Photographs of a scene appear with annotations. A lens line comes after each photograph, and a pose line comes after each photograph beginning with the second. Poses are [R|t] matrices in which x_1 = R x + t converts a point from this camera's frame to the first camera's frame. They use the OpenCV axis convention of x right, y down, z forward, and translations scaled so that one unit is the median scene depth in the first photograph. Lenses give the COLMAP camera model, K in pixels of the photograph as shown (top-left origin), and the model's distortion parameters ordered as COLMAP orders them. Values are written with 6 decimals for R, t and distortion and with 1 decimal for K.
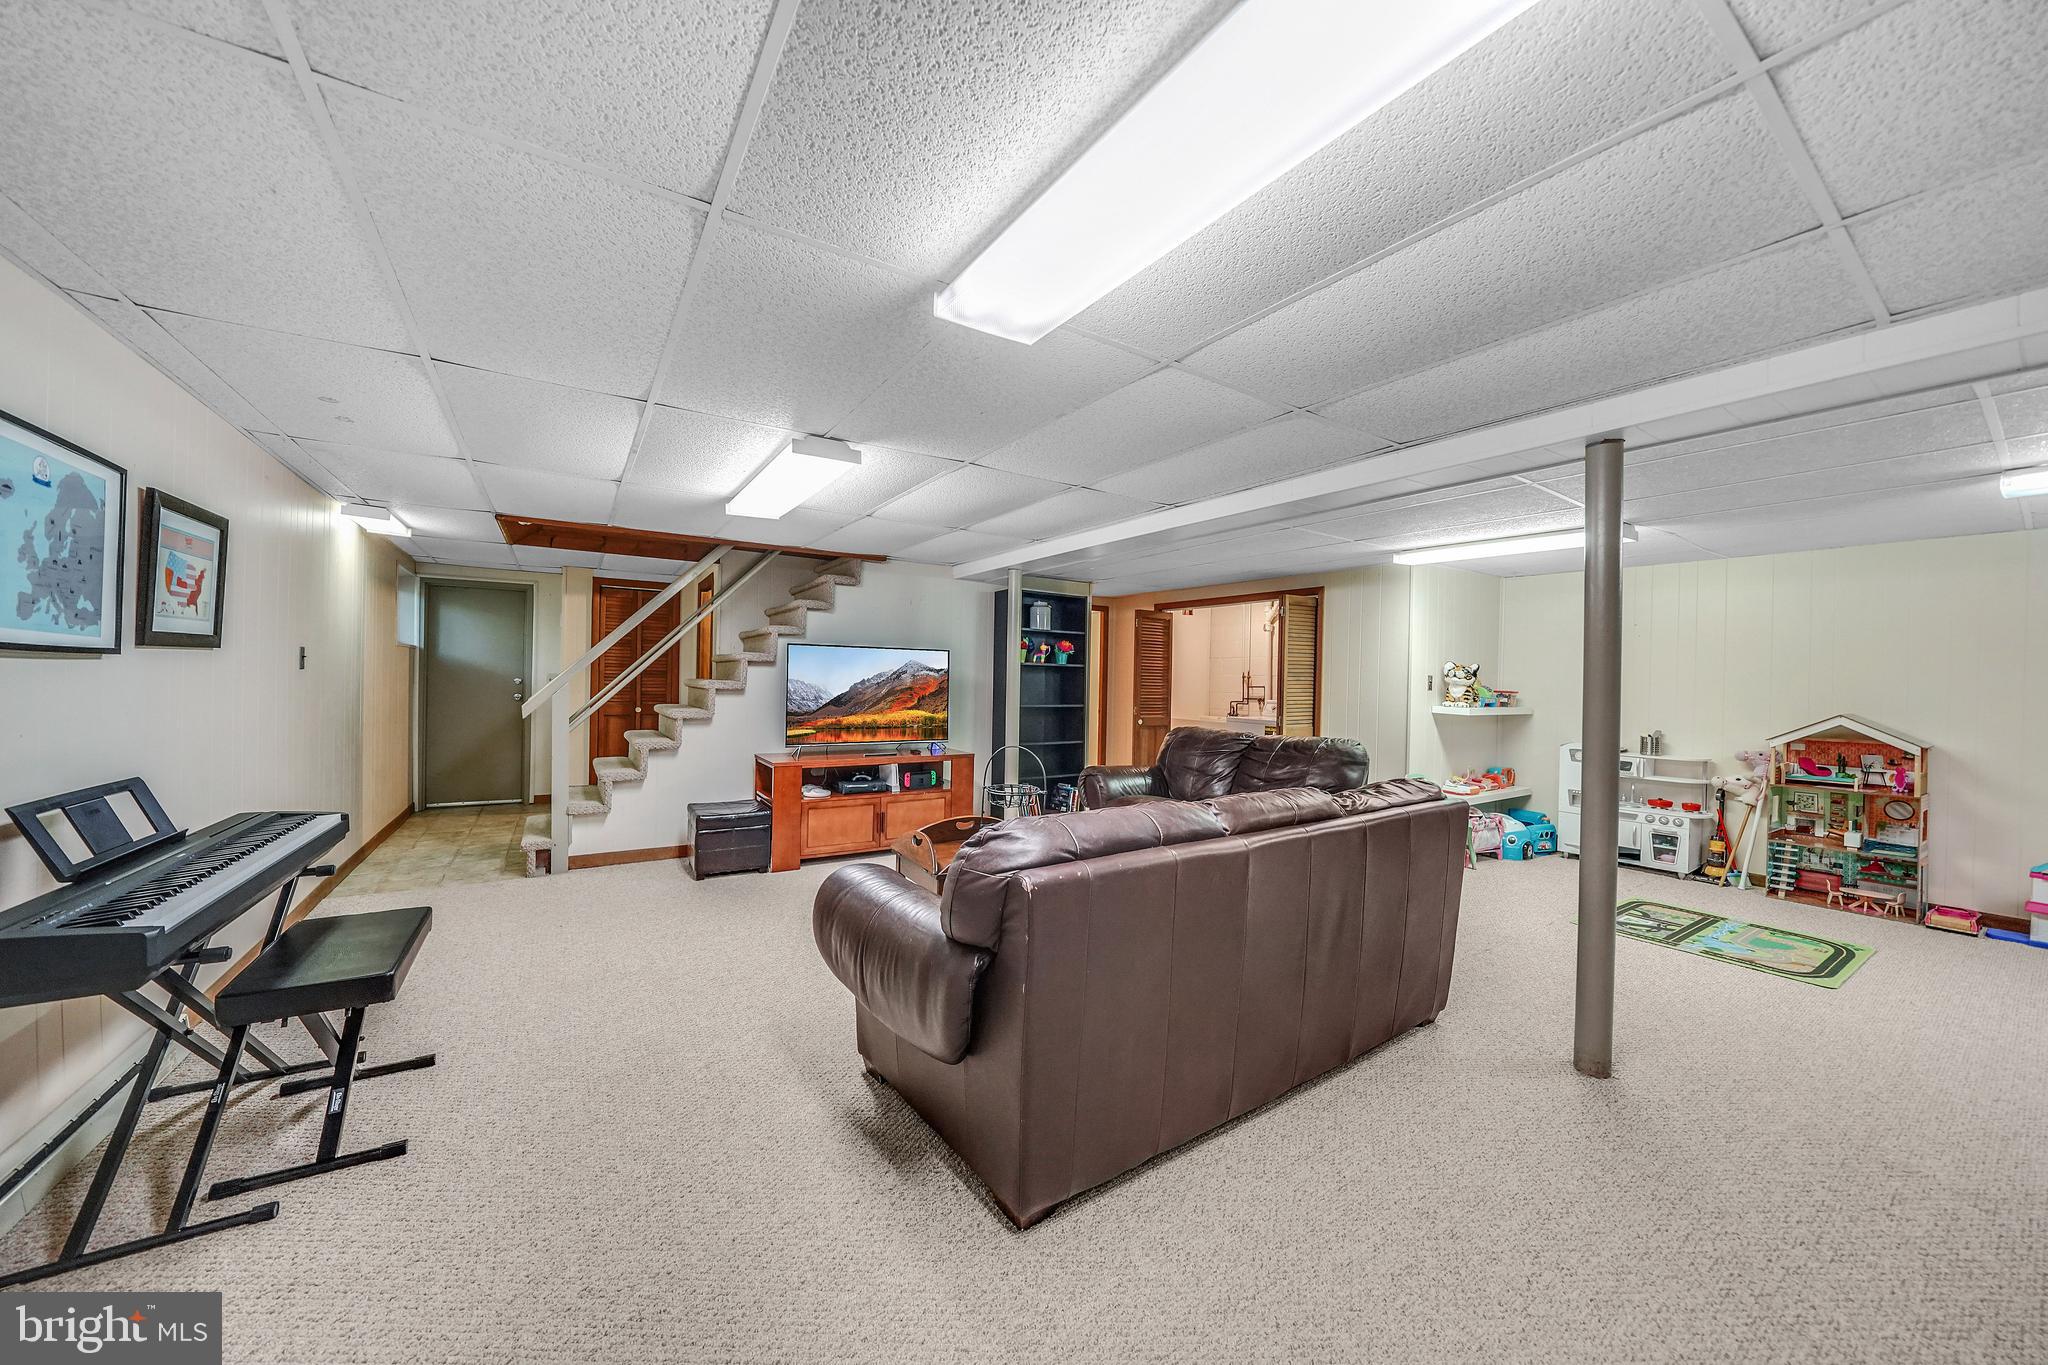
lens RADIAL K [[713.5, 0, 1018.2], [0, 713.5, 678.0], [0, 0, 1]] dist [-0.022749, 0.002421]
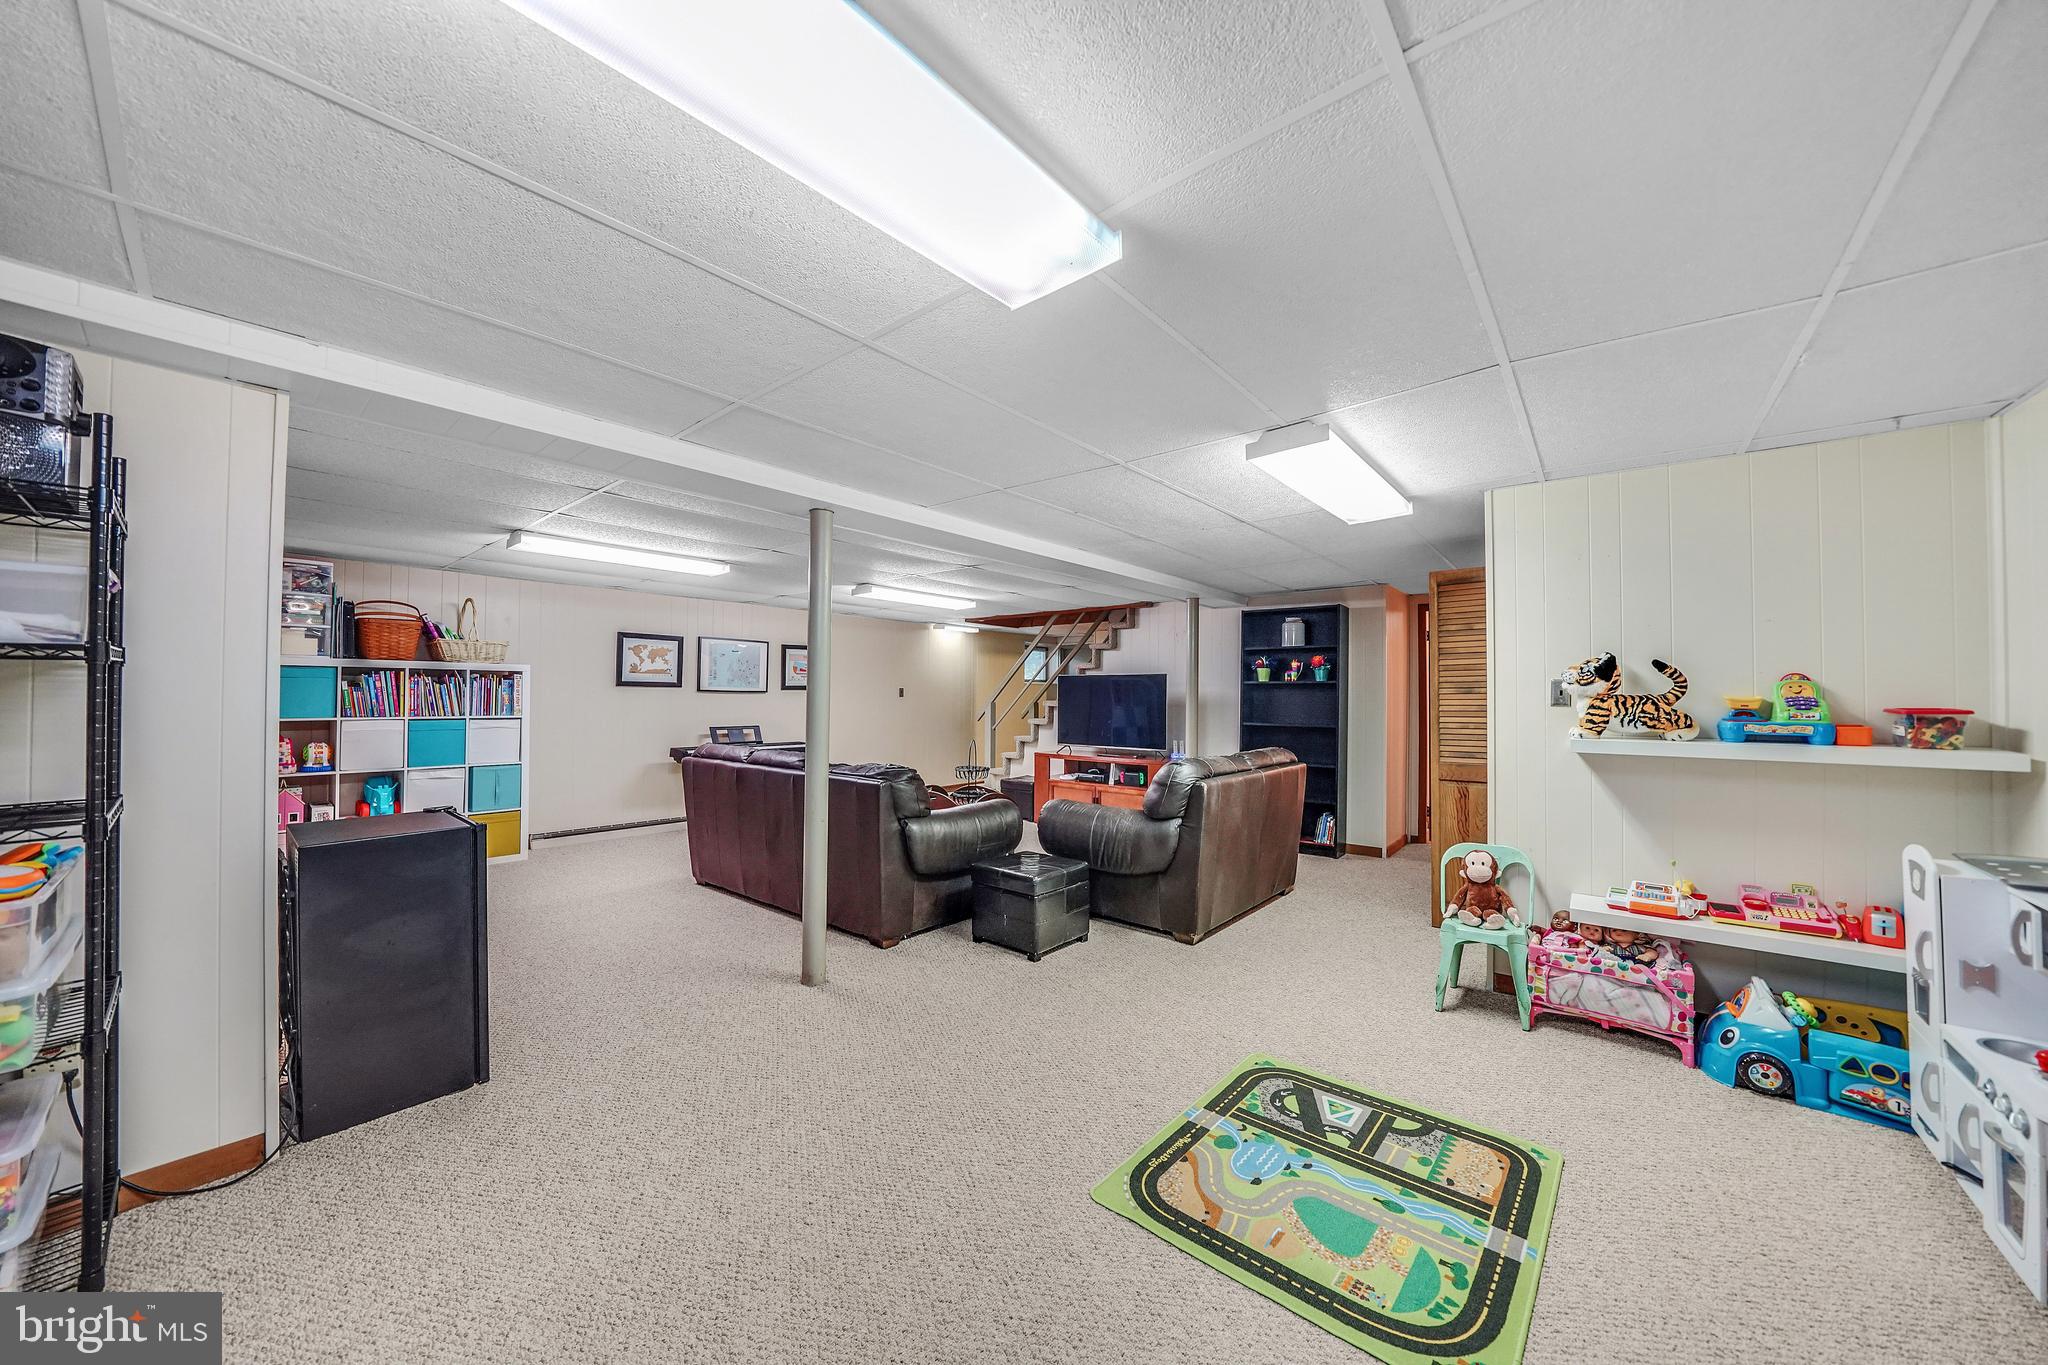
lens RADIAL K [[713.5, 0, 1025.9], [0, 713.5, 680.4], [0, 0, 1]] dist [-0.022749, 0.002421]
pose [[0.293762, -0.036662, -0.955175, 0.961440], [0.001808, 0.999284, -0.037799, 0.016898], [0.955877, 0.009377, 0.293618, 0.418713]]
